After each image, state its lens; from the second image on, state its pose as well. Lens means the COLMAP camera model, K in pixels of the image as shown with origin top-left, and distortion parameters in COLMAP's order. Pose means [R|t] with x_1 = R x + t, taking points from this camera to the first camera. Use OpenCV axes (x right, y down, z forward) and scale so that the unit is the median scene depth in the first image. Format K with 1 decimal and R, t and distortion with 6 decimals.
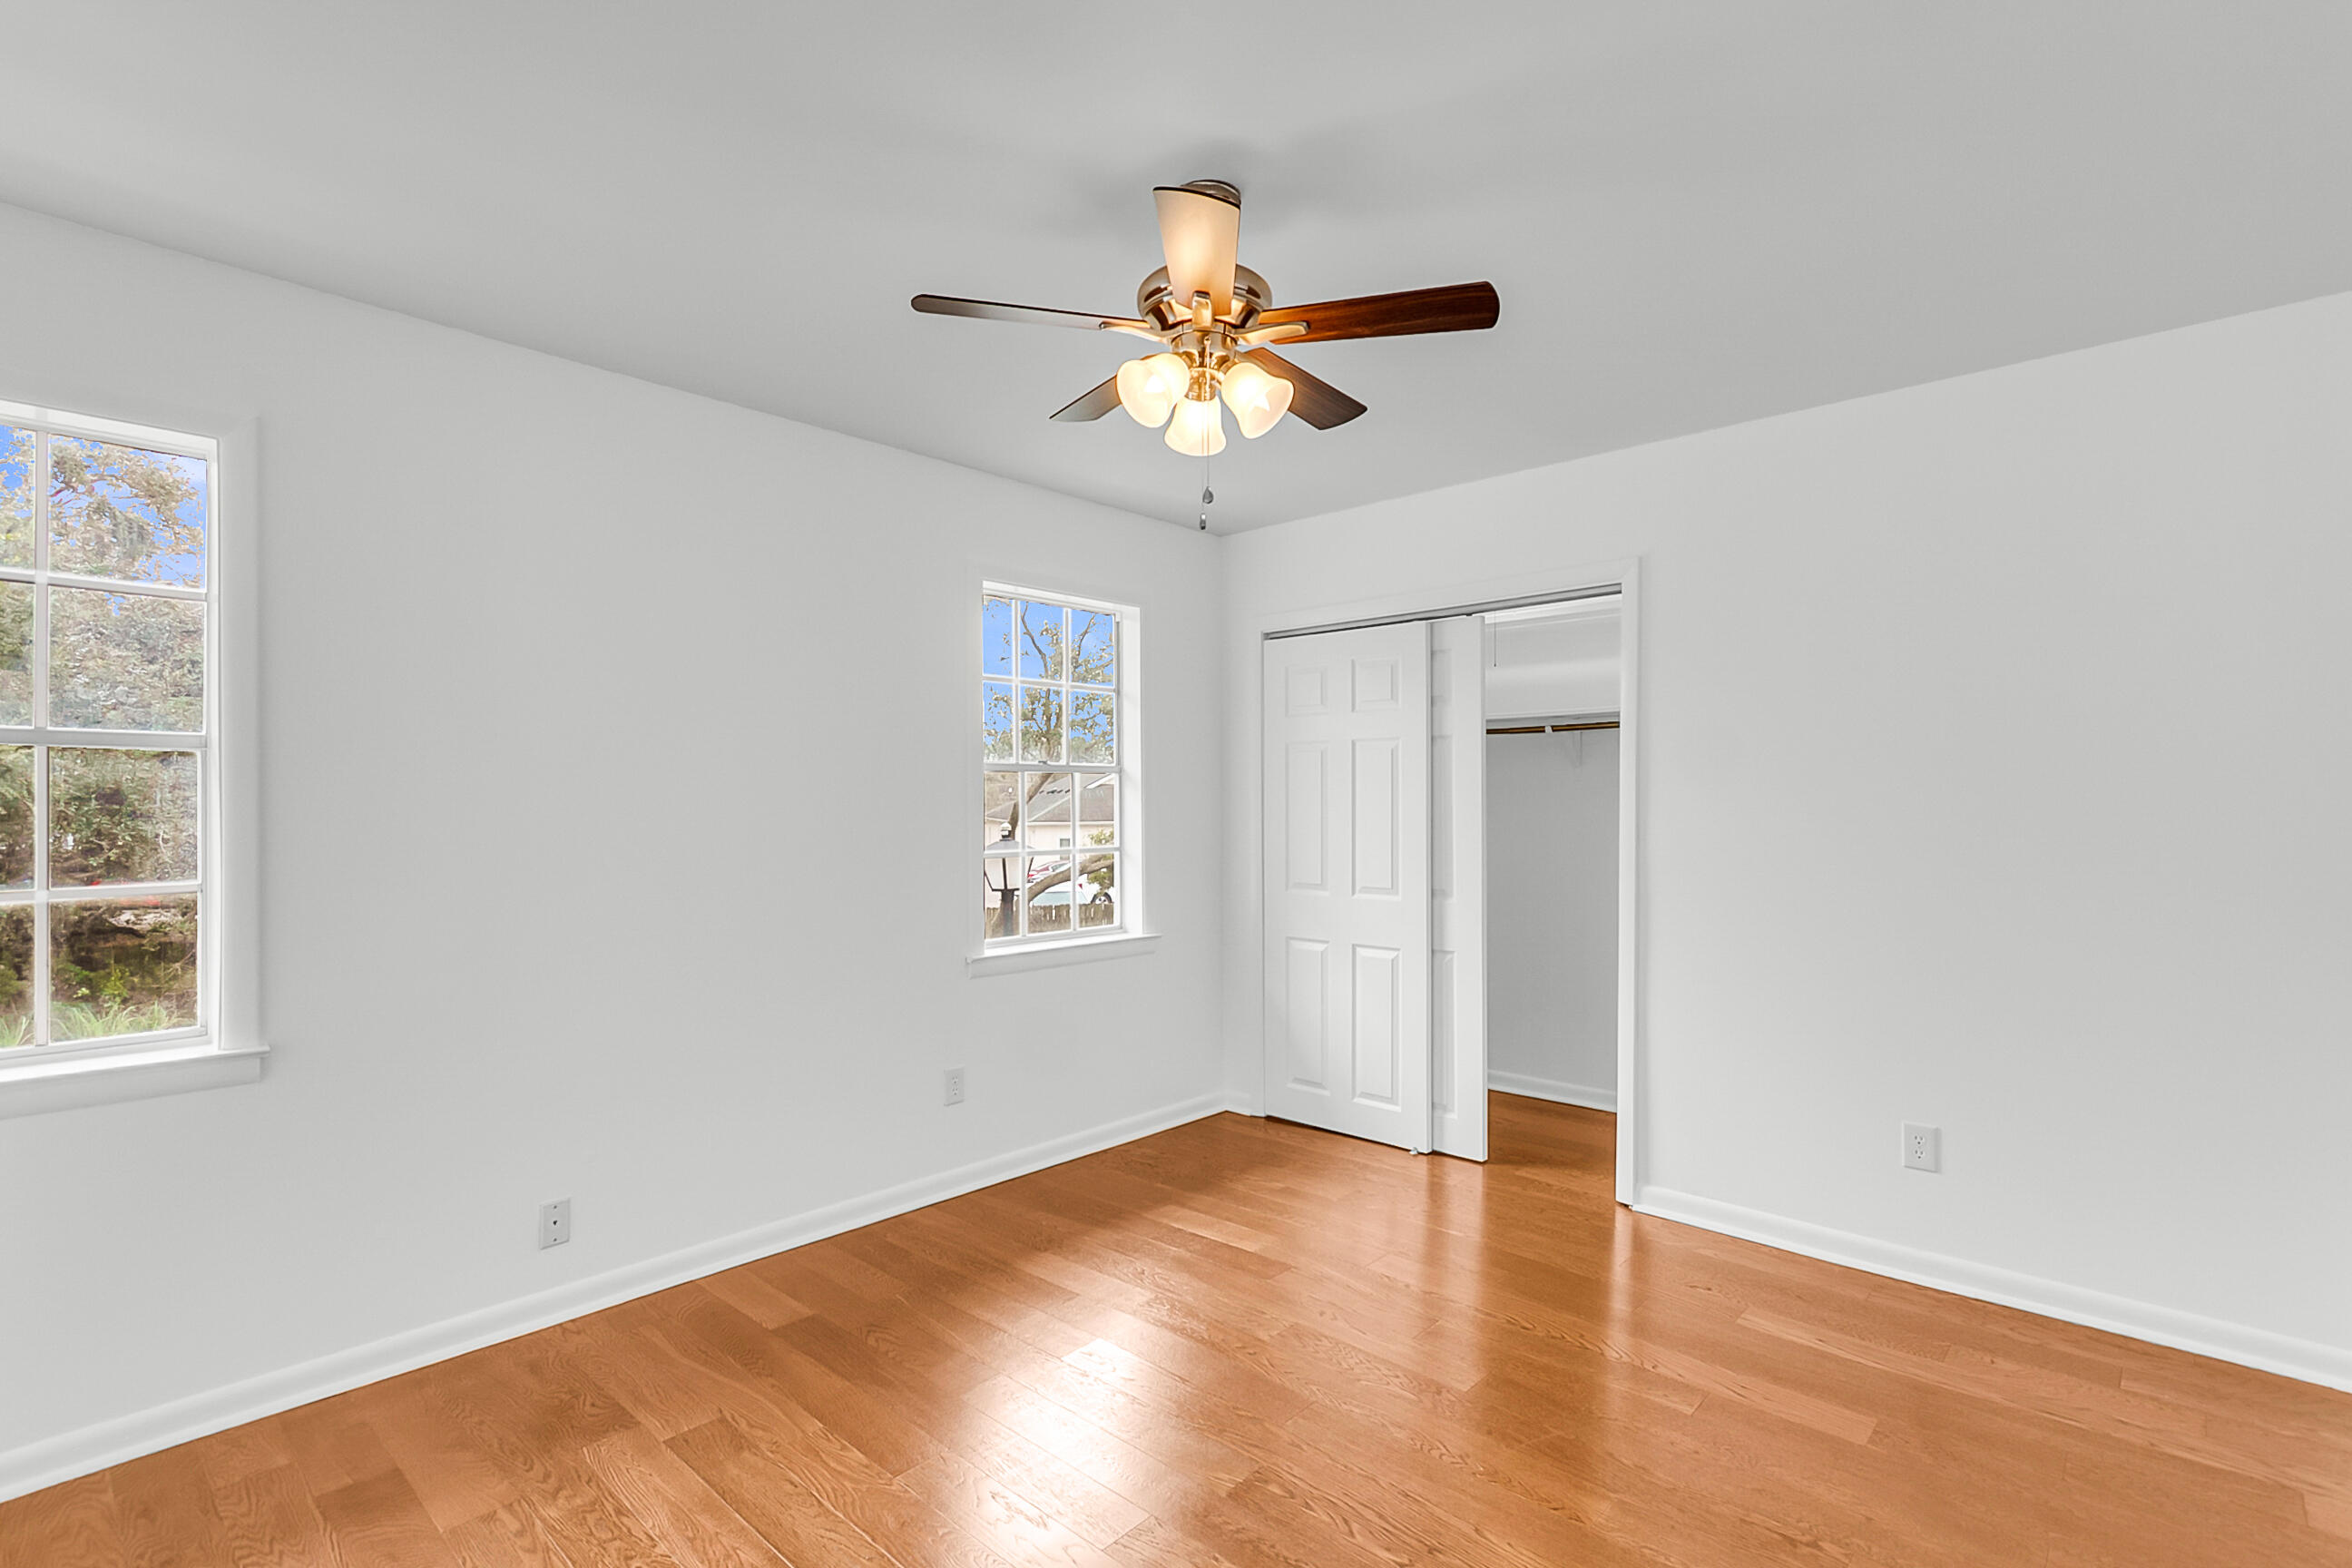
lens RADIAL K [[1115.1, 0, 1176.4], [0, 1115.1, 796.2], [0, 0, 1]] dist [0.003905, 0.000920]
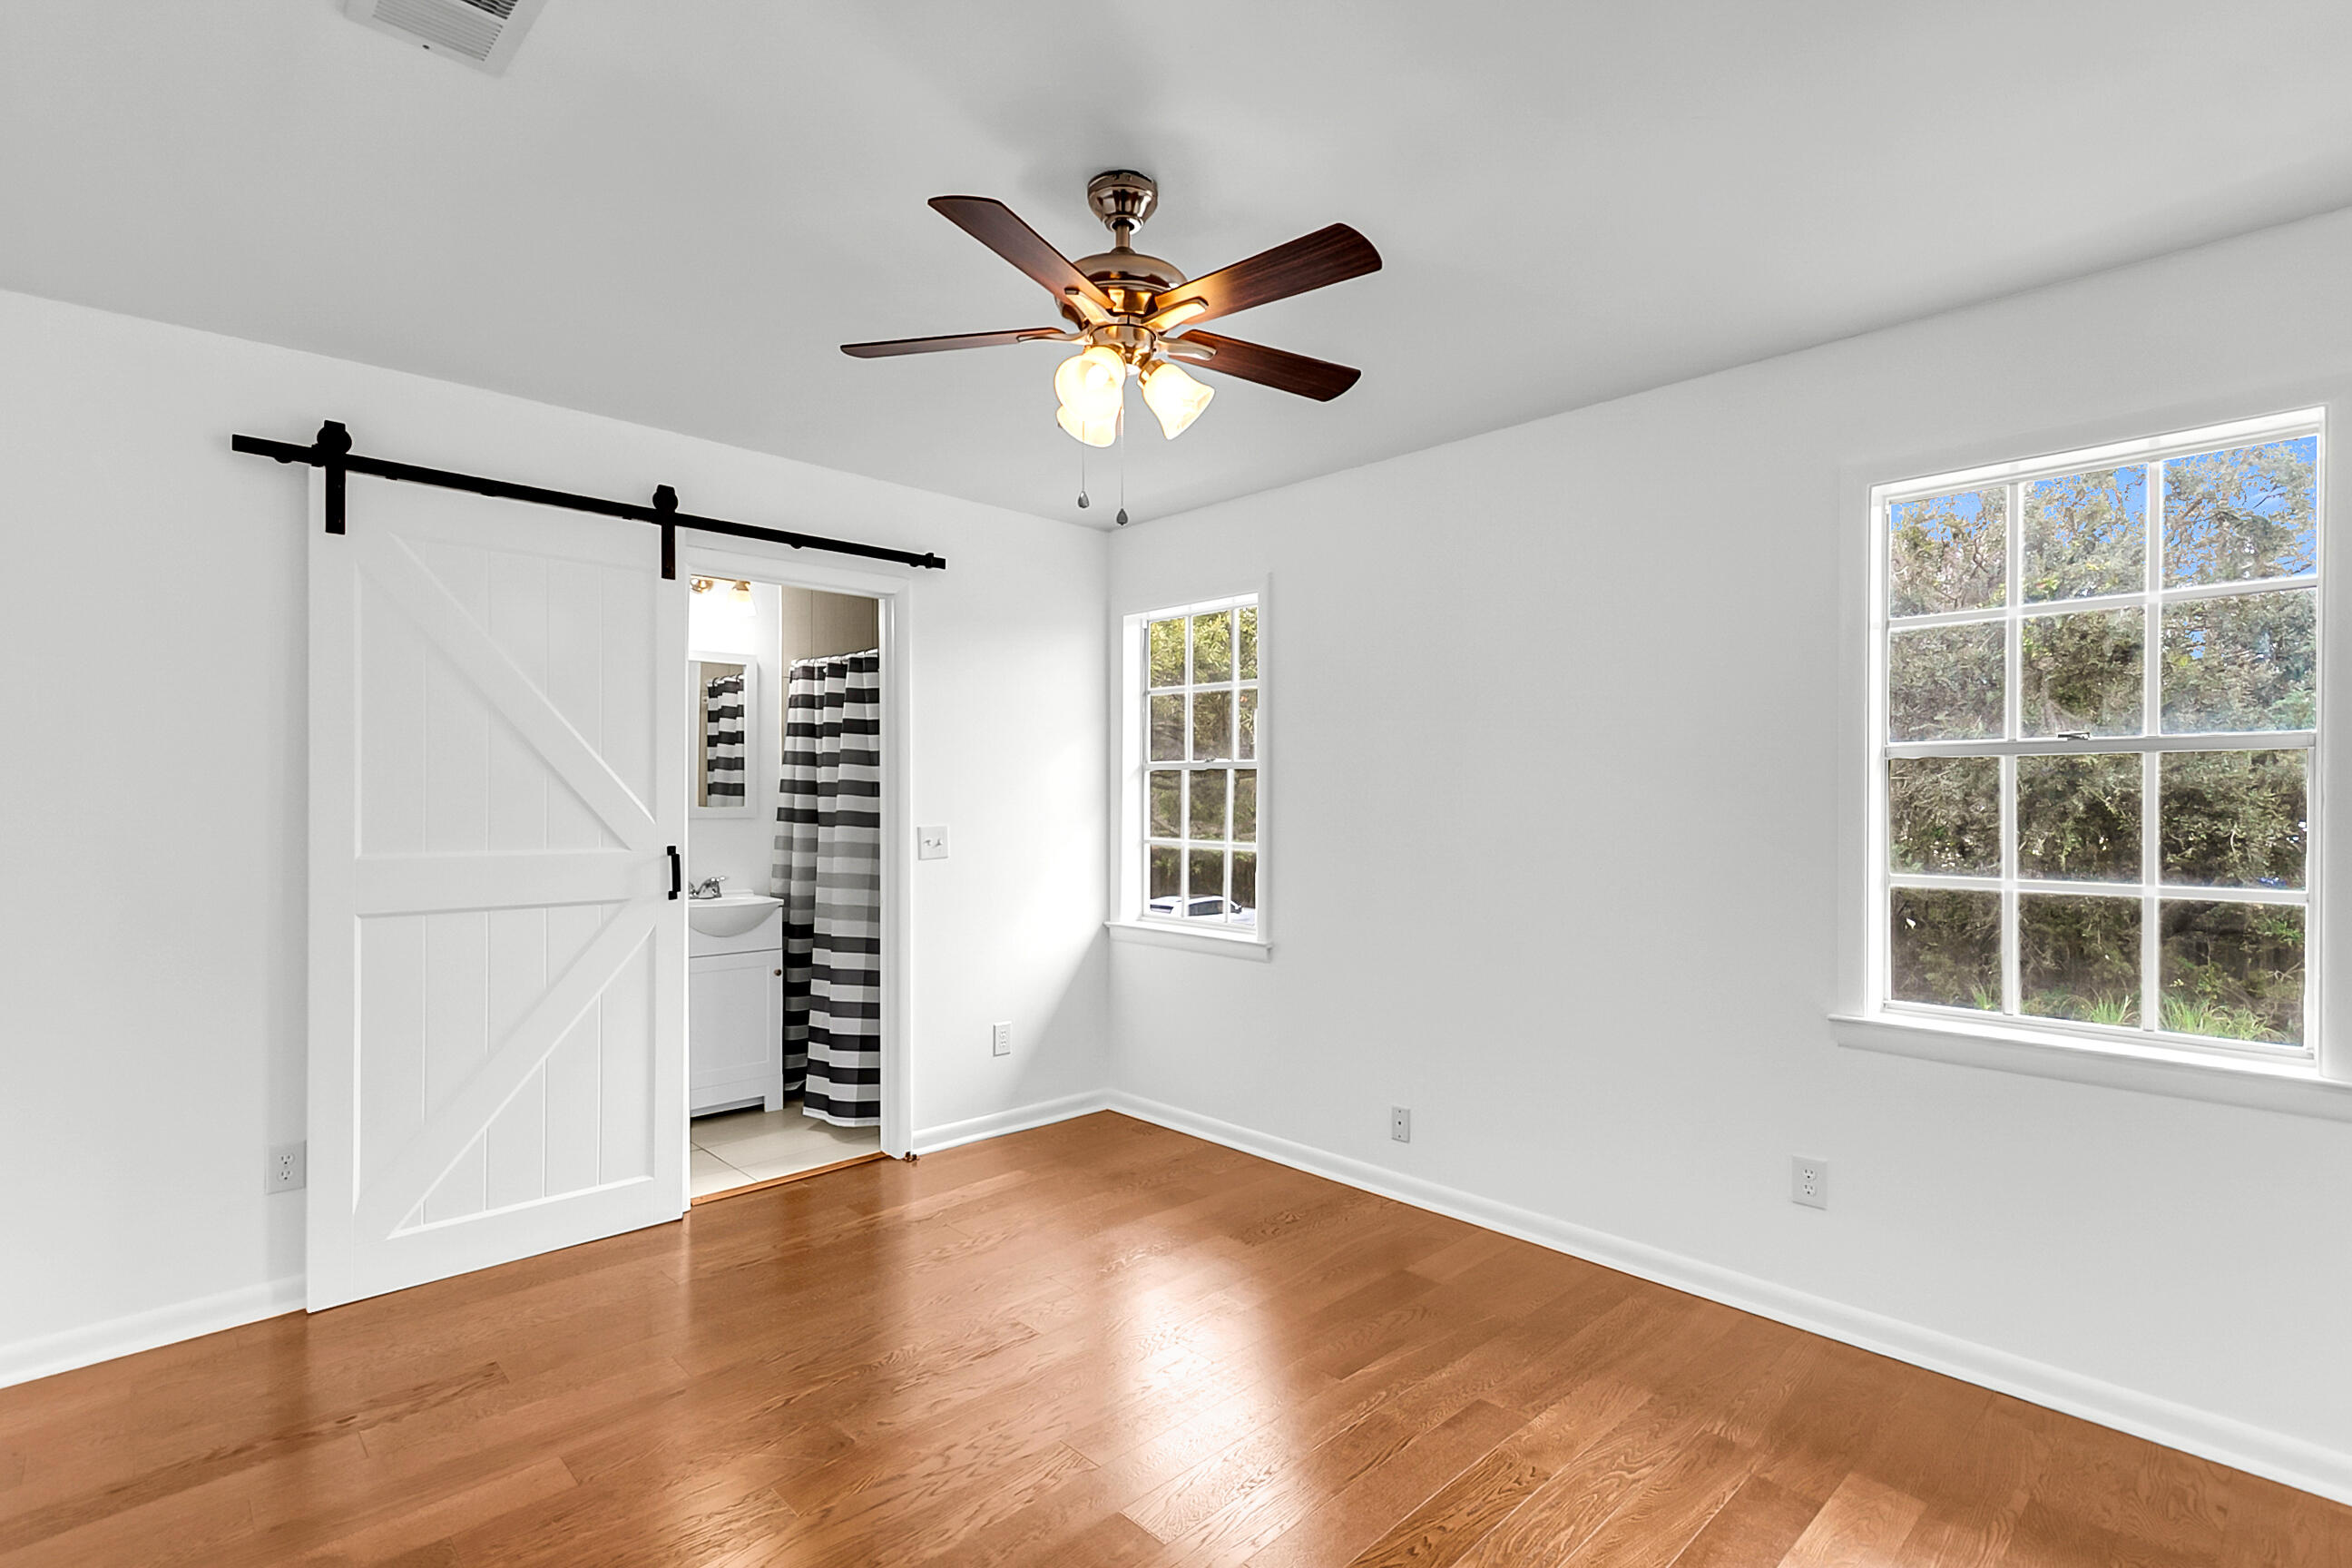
lens RADIAL K [[1115.1, 0, 1176.4], [0, 1115.1, 796.2], [0, 0, 1]] dist [0.003905, 0.000920]
pose [[-0.066121, -0.002439, -0.997809, 0.529091], [-0.001426, 0.999996, -0.002350, 0.003205], [0.997811, 0.001267, -0.066124, 0.577665]]
